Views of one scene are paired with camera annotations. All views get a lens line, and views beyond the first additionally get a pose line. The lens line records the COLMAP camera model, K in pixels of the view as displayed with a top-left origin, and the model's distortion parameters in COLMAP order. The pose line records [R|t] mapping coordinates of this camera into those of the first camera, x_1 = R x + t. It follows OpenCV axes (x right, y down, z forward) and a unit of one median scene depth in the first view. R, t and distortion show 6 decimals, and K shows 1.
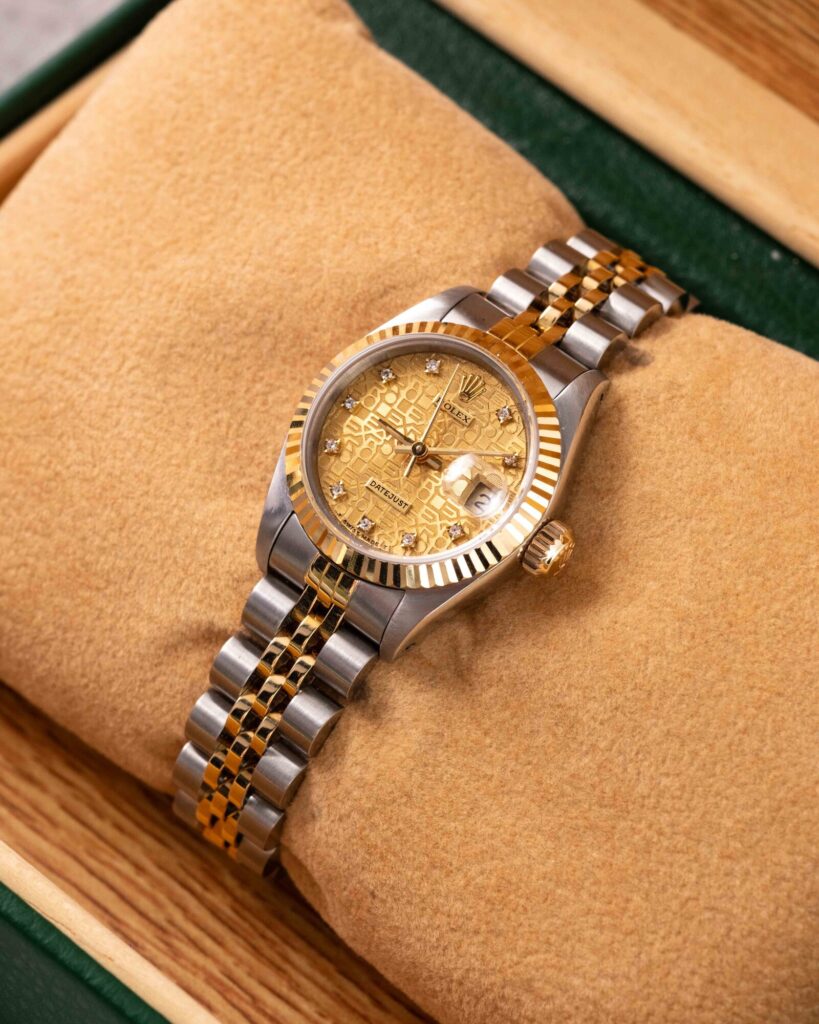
lens RADIAL K [[4518.1, 0, 356.7], [0, 4518.1, 462.6], [0, 0, 1]] dist [0.489309, 0.000000]
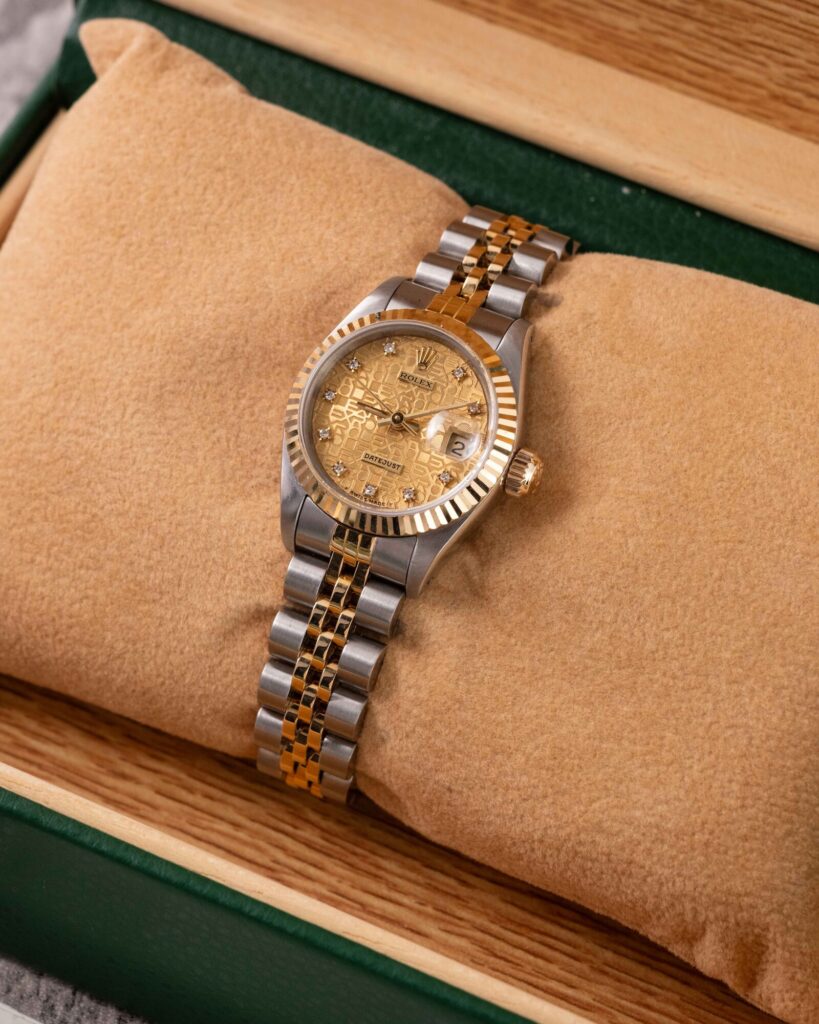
lens RADIAL K [[4801.2, 0, 373.8], [0, 4801.2, 460.6], [0, 0, 1]] dist [0.504064, 0.000000]
pose [[0.965789, -0.243887, 0.088152, -0.104282], [0.243981, 0.969730, 0.009876, -0.006074], [-0.087892, 0.011969, 0.996058, -0.255980]]
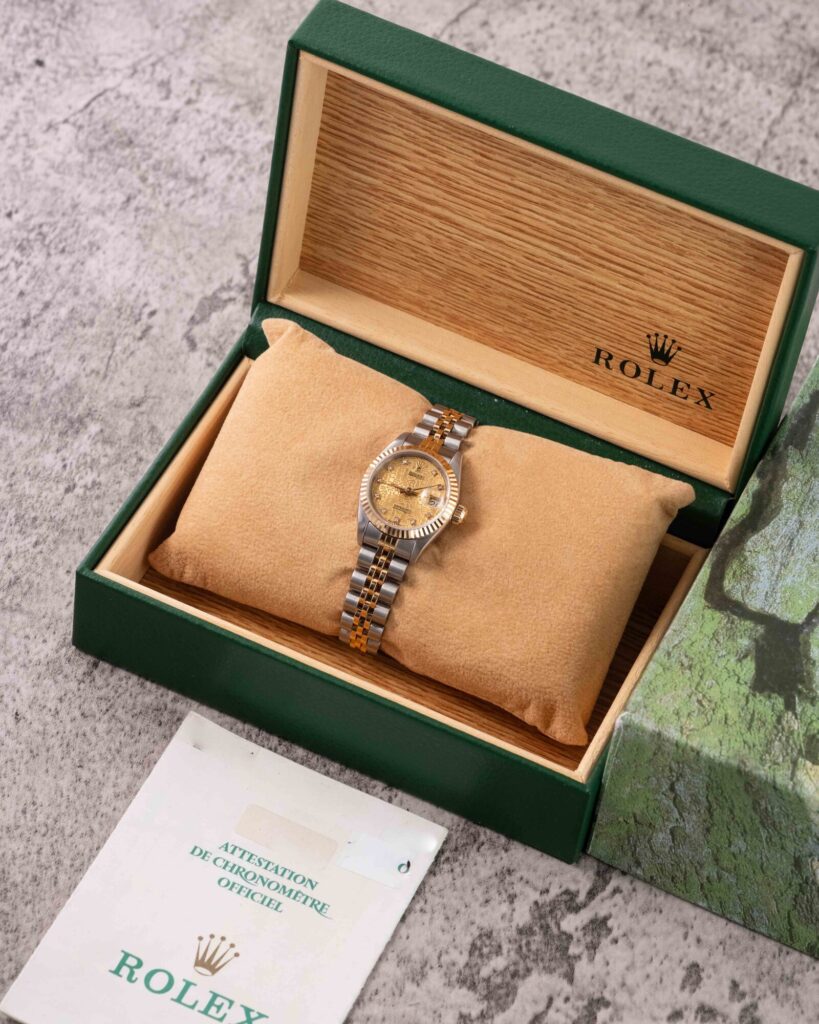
lens RADIAL K [[4801.2, 0, 408.9], [0, 4801.2, 515.2], [0, 0, 1]] dist [0.504064, 0.000000]
pose [[0.958400, -0.208999, 0.194395, -0.568468], [0.213603, 0.976917, -0.002793, 0.020546], [-0.189324, 0.044200, 0.980919, -1.943983]]
